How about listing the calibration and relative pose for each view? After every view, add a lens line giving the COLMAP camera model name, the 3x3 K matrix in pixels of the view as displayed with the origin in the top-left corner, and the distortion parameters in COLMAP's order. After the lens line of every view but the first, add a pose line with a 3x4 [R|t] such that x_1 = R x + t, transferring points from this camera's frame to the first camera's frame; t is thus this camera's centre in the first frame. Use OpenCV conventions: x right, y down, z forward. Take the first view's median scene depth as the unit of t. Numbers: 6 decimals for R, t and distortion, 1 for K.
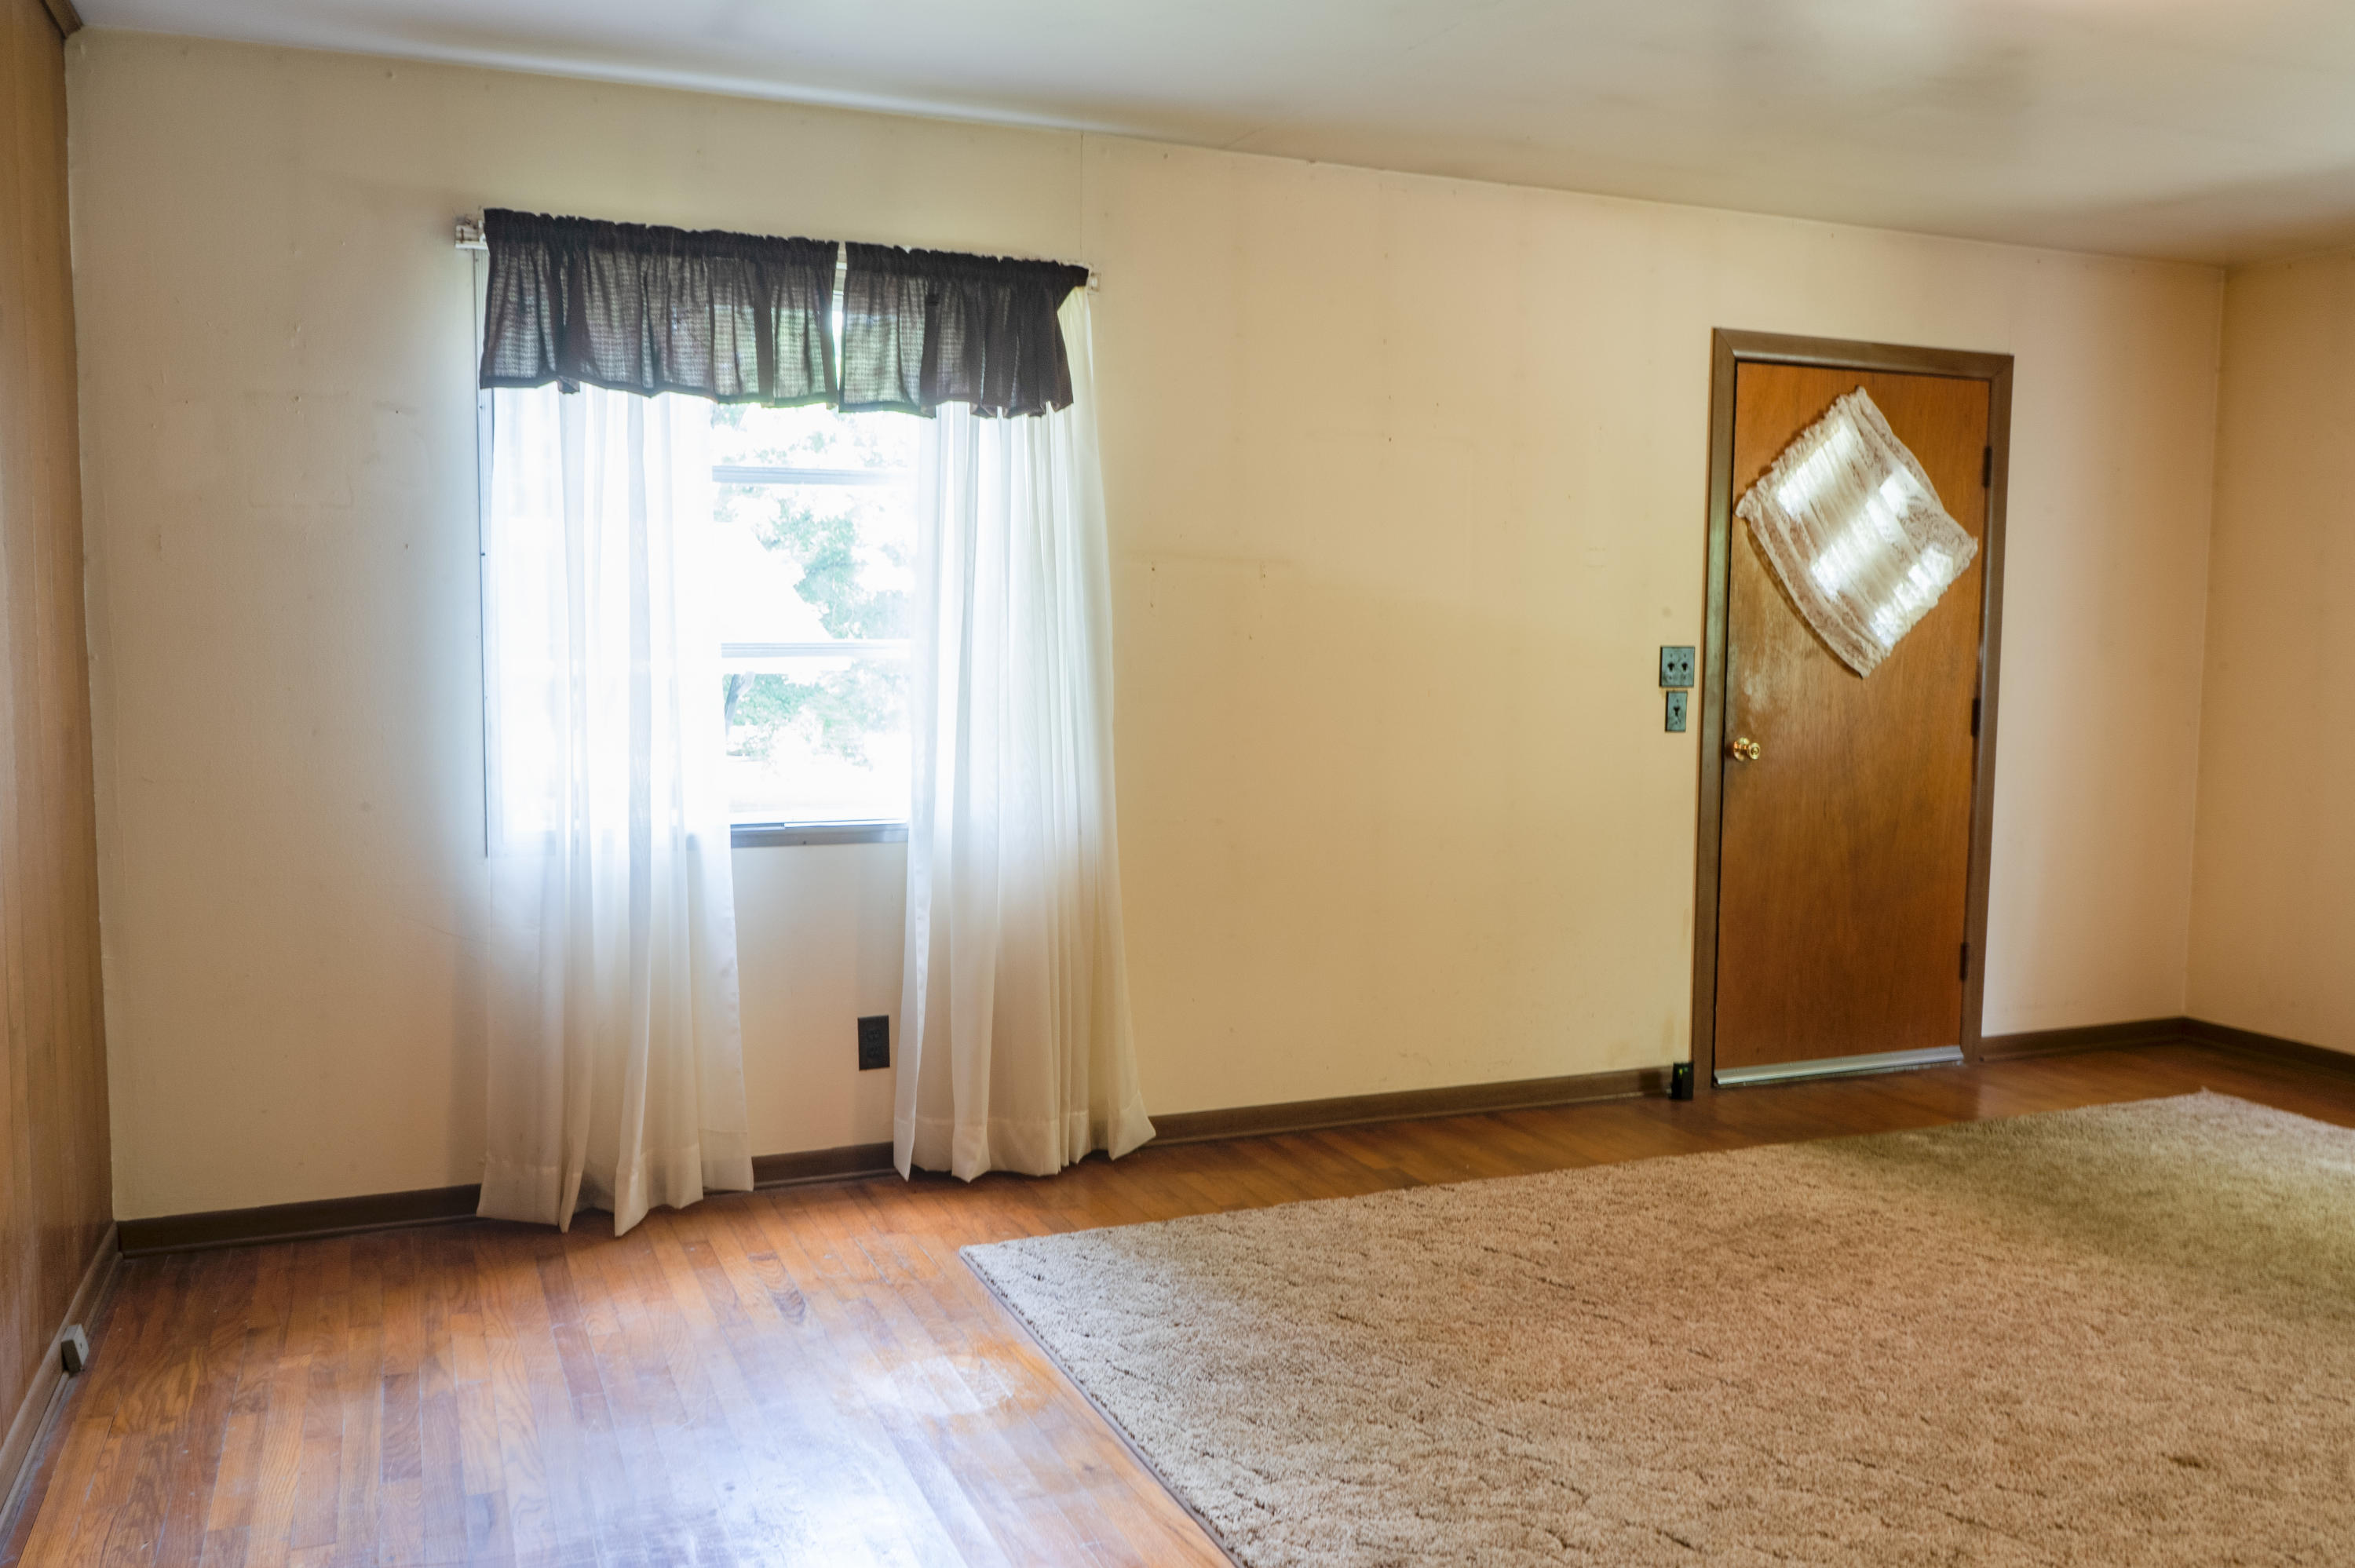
lens RADIAL K [[1890.0, 0, 1177.5], [0, 1890.0, 784.0], [0, 0, 1]] dist [-0.008664, -0.000034]
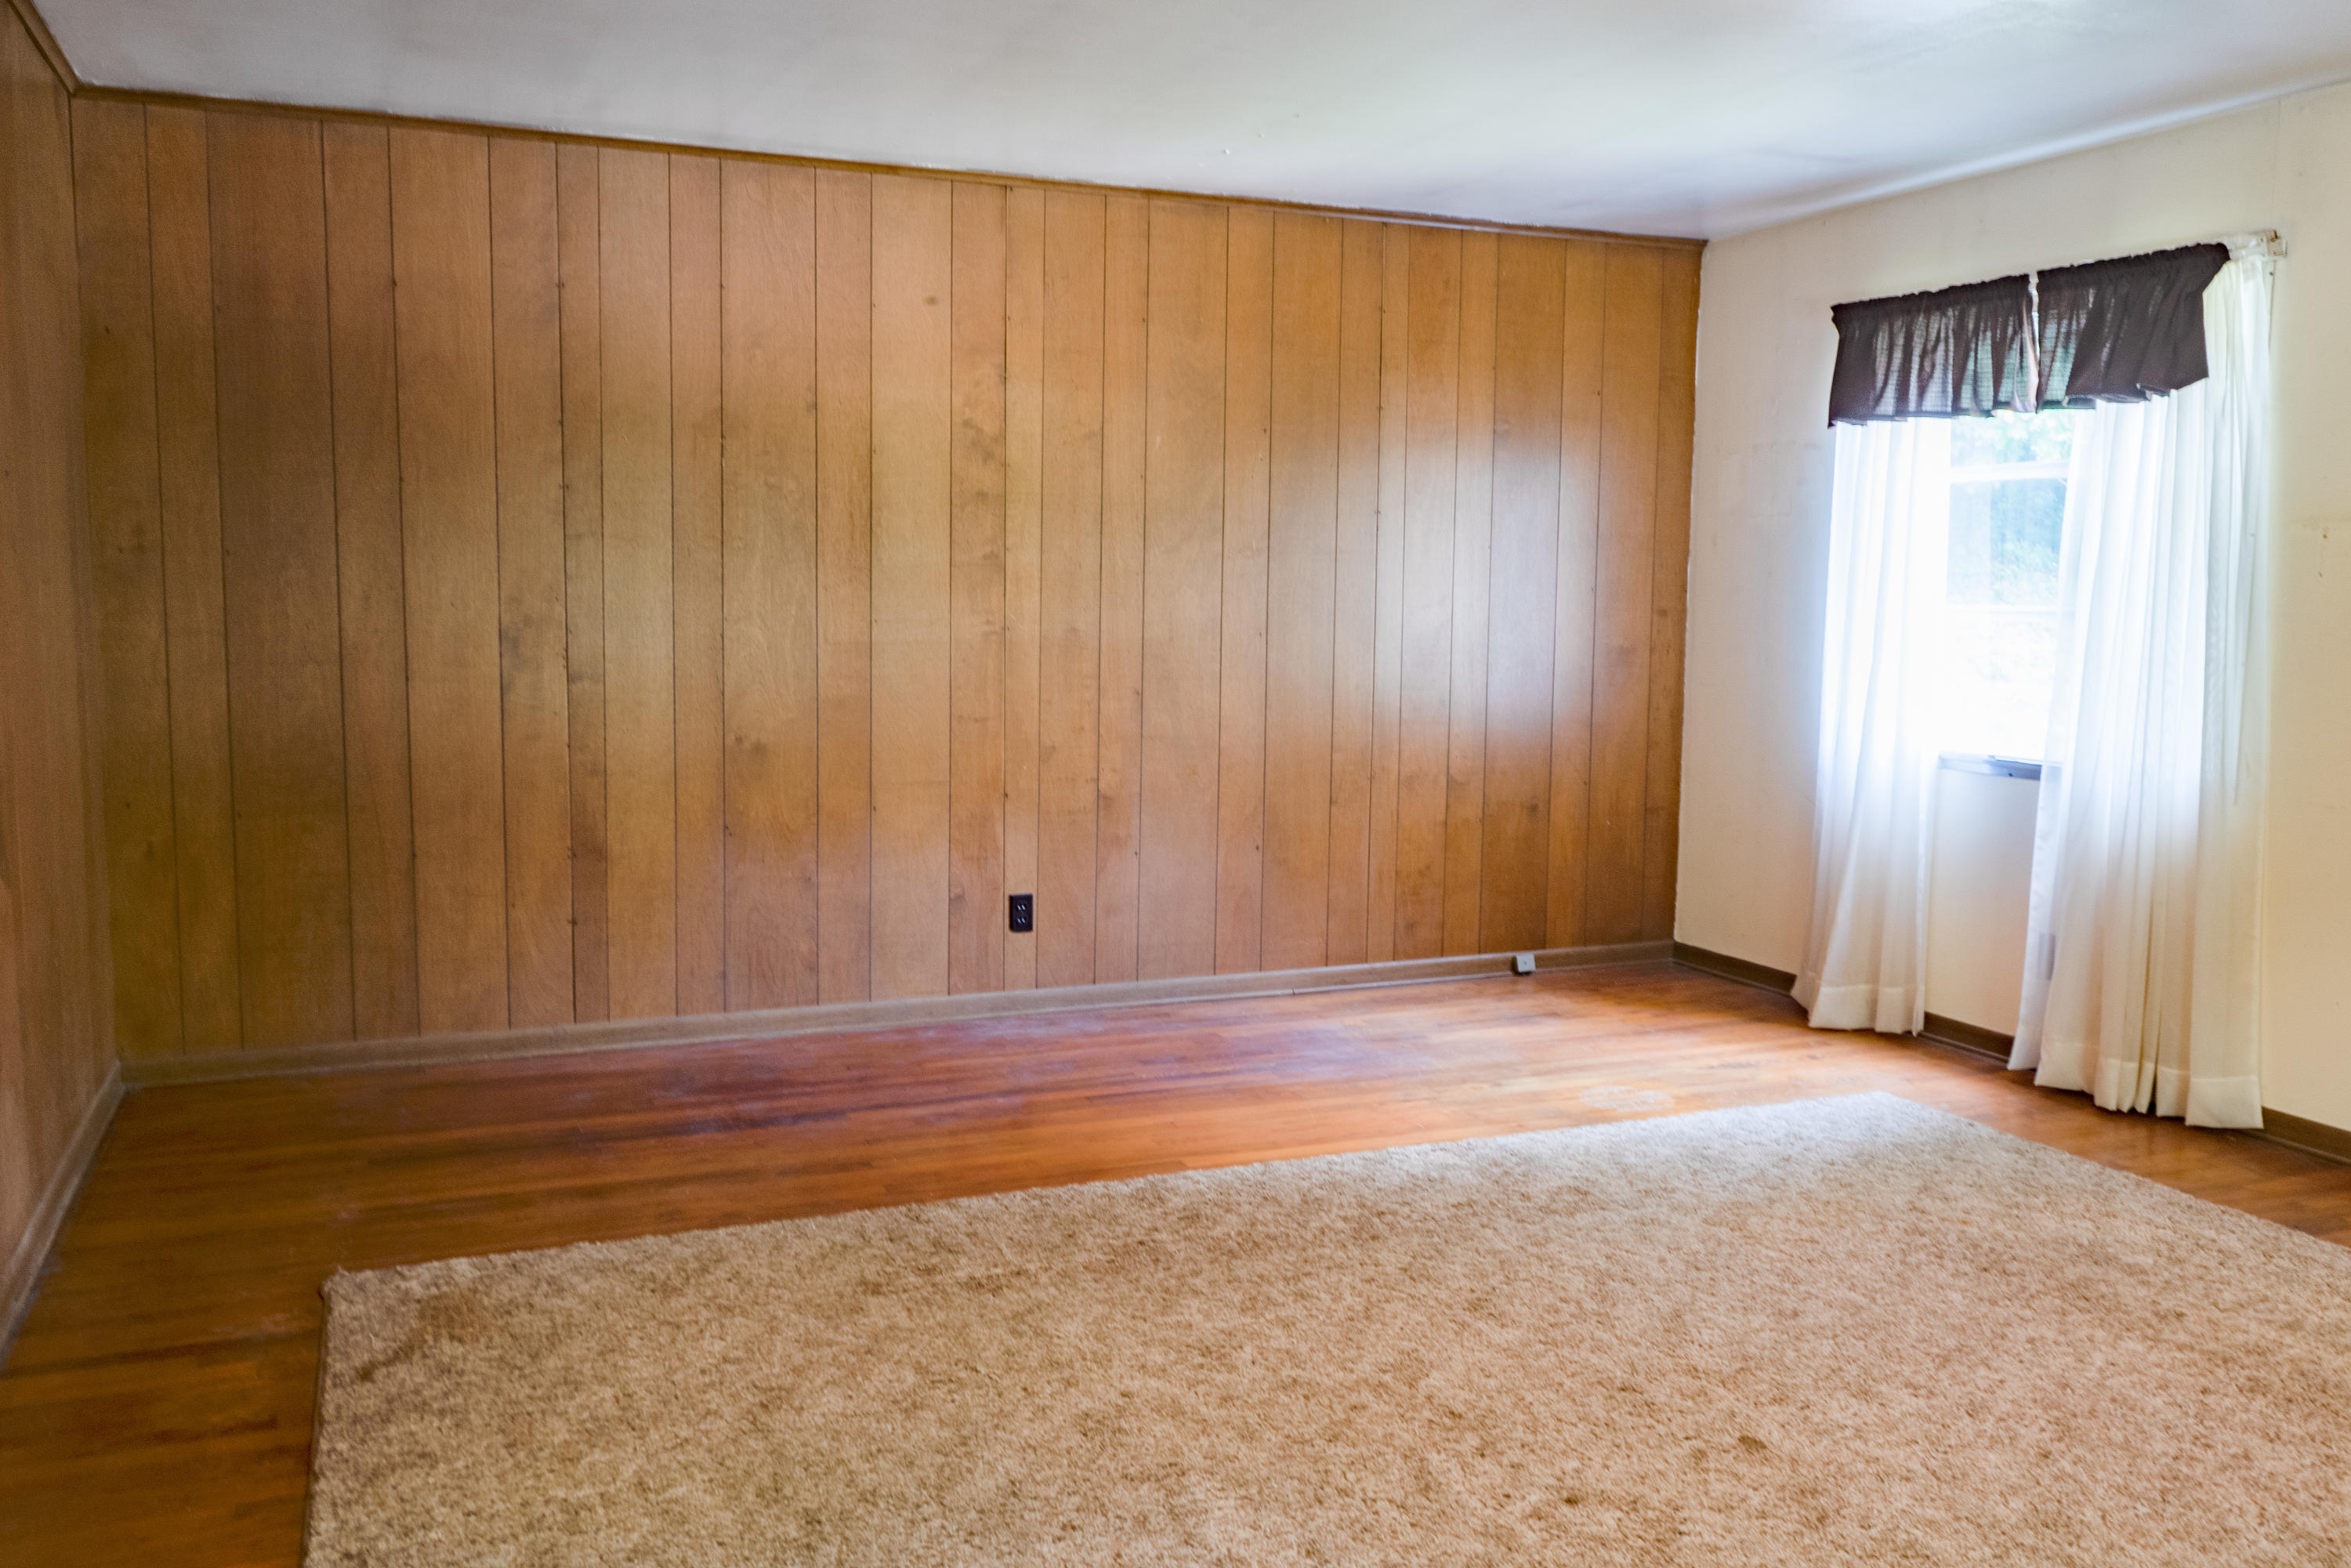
lens RADIAL K [[1887.0, 0, 1175.5], [0, 1887.0, 784.0], [0, 0, 1]] dist [-0.008664, -0.000034]
pose [[0.008288, 0.097890, -0.995163, 1.033543], [-0.102369, 0.990051, 0.096535, -0.025138], [0.994712, 0.101073, 0.018227, 0.468040]]
